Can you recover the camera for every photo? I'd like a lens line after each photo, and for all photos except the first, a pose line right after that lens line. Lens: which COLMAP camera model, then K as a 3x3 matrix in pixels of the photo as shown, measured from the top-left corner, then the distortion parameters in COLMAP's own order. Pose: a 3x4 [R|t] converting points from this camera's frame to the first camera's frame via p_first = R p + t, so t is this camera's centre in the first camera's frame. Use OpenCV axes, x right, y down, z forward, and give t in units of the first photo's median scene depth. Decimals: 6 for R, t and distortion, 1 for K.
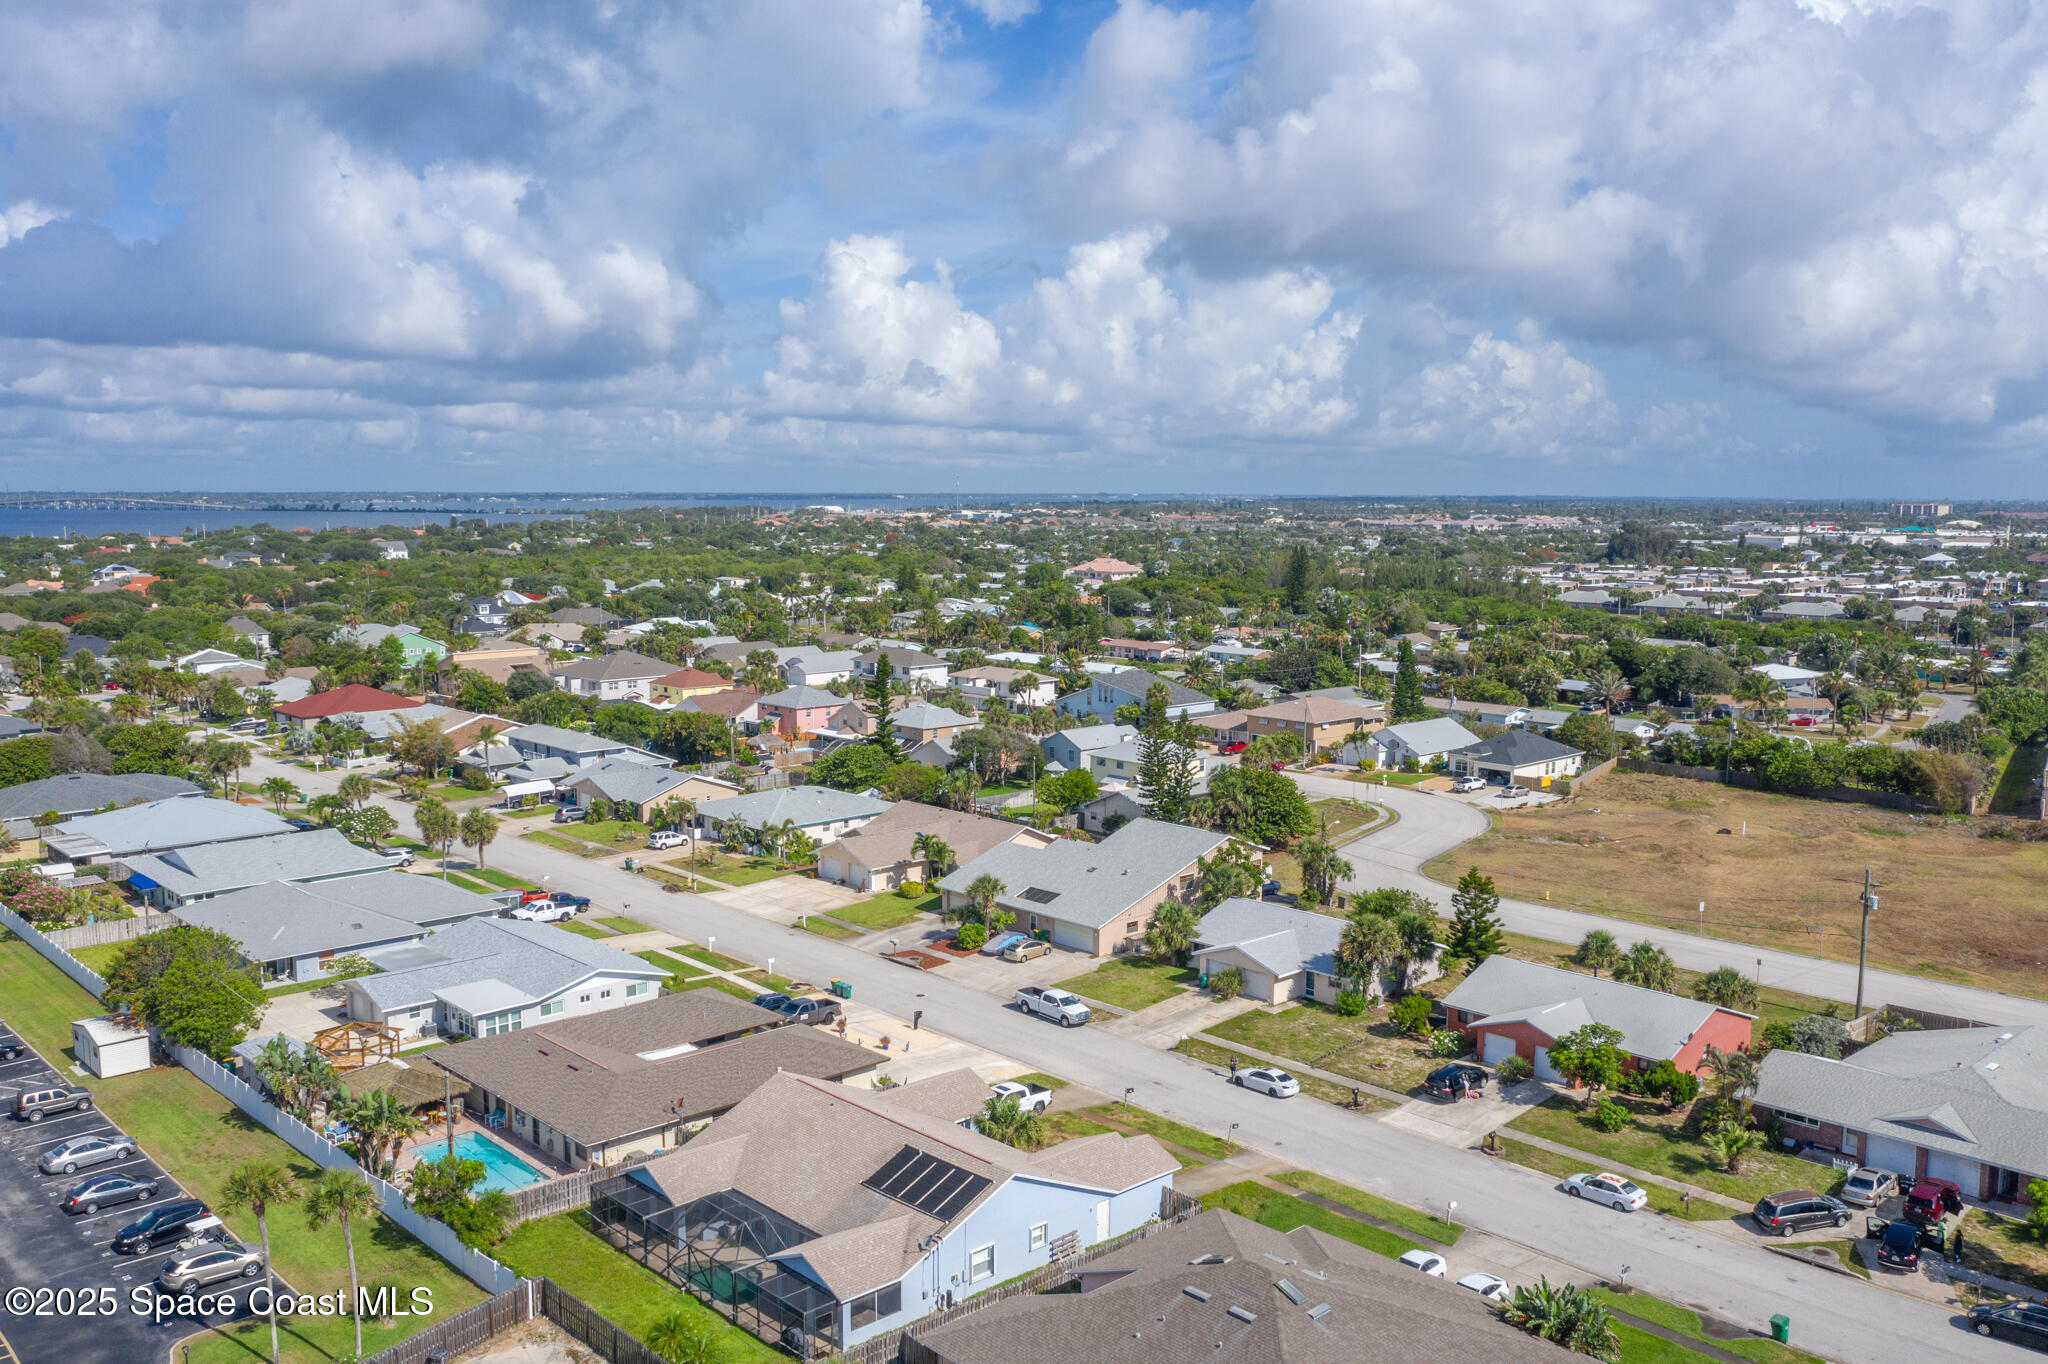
lens RADIAL K [[1693.3, 0, 1016.9], [0, 1693.3, 683.4], [0, 0, 1]] dist [-0.019998, 0.004835]
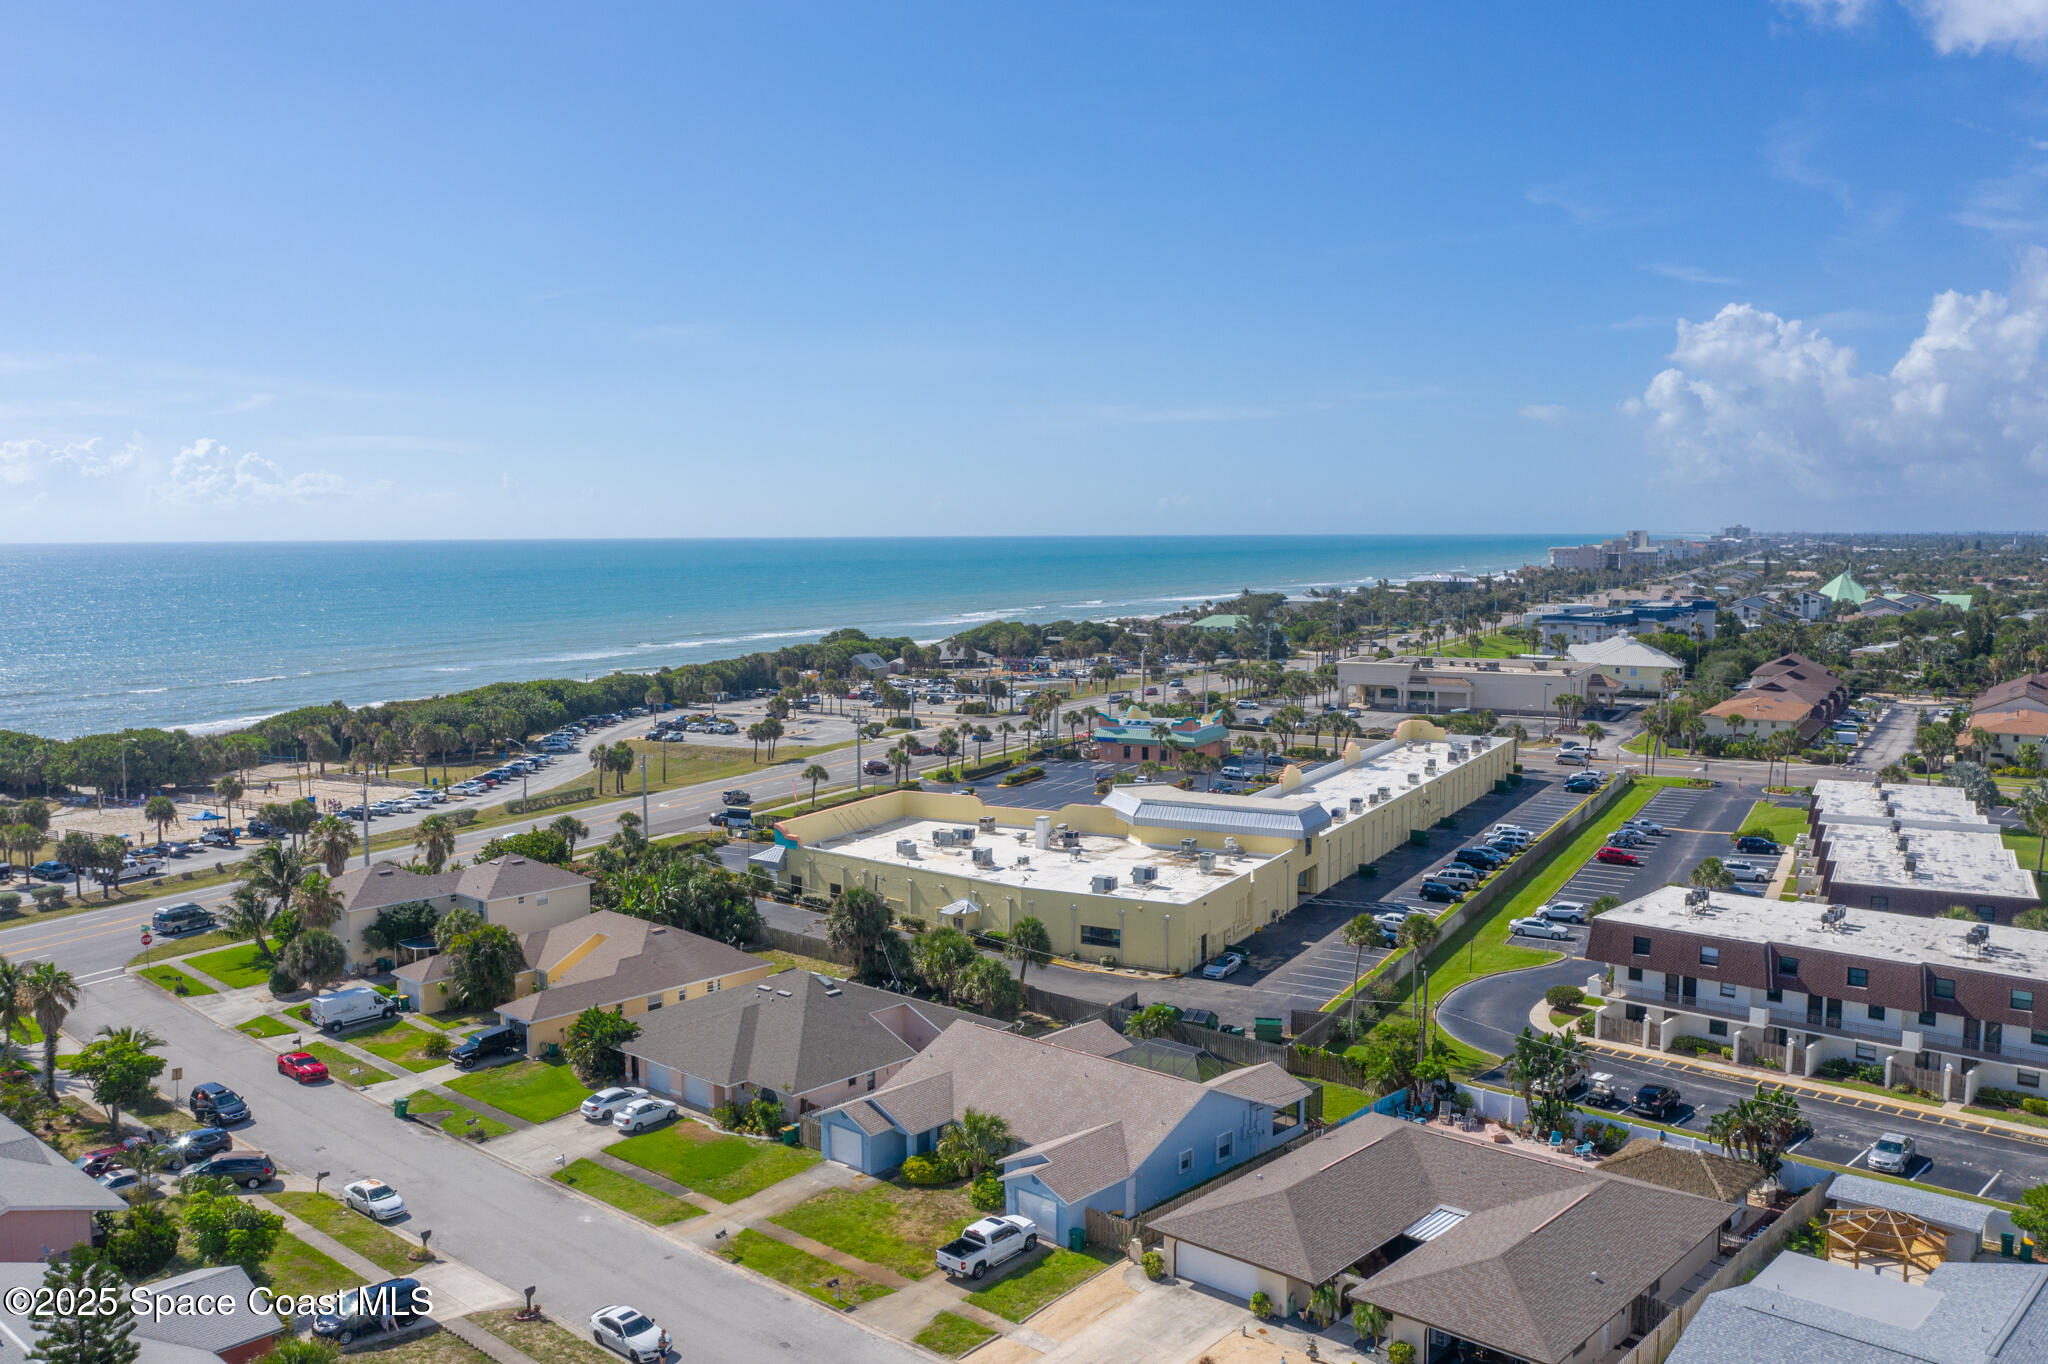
lens RADIAL K [[1693.3, 0, 1016.9], [0, 1693.3, 683.4], [0, 0, 1]] dist [-0.019998, 0.004835]
pose [[-0.997338, 0.010414, -0.072169, 0.029980], [-0.004758, 0.978346, 0.206924, -0.149722], [0.072761, 0.206716, -0.975692, 1.417181]]
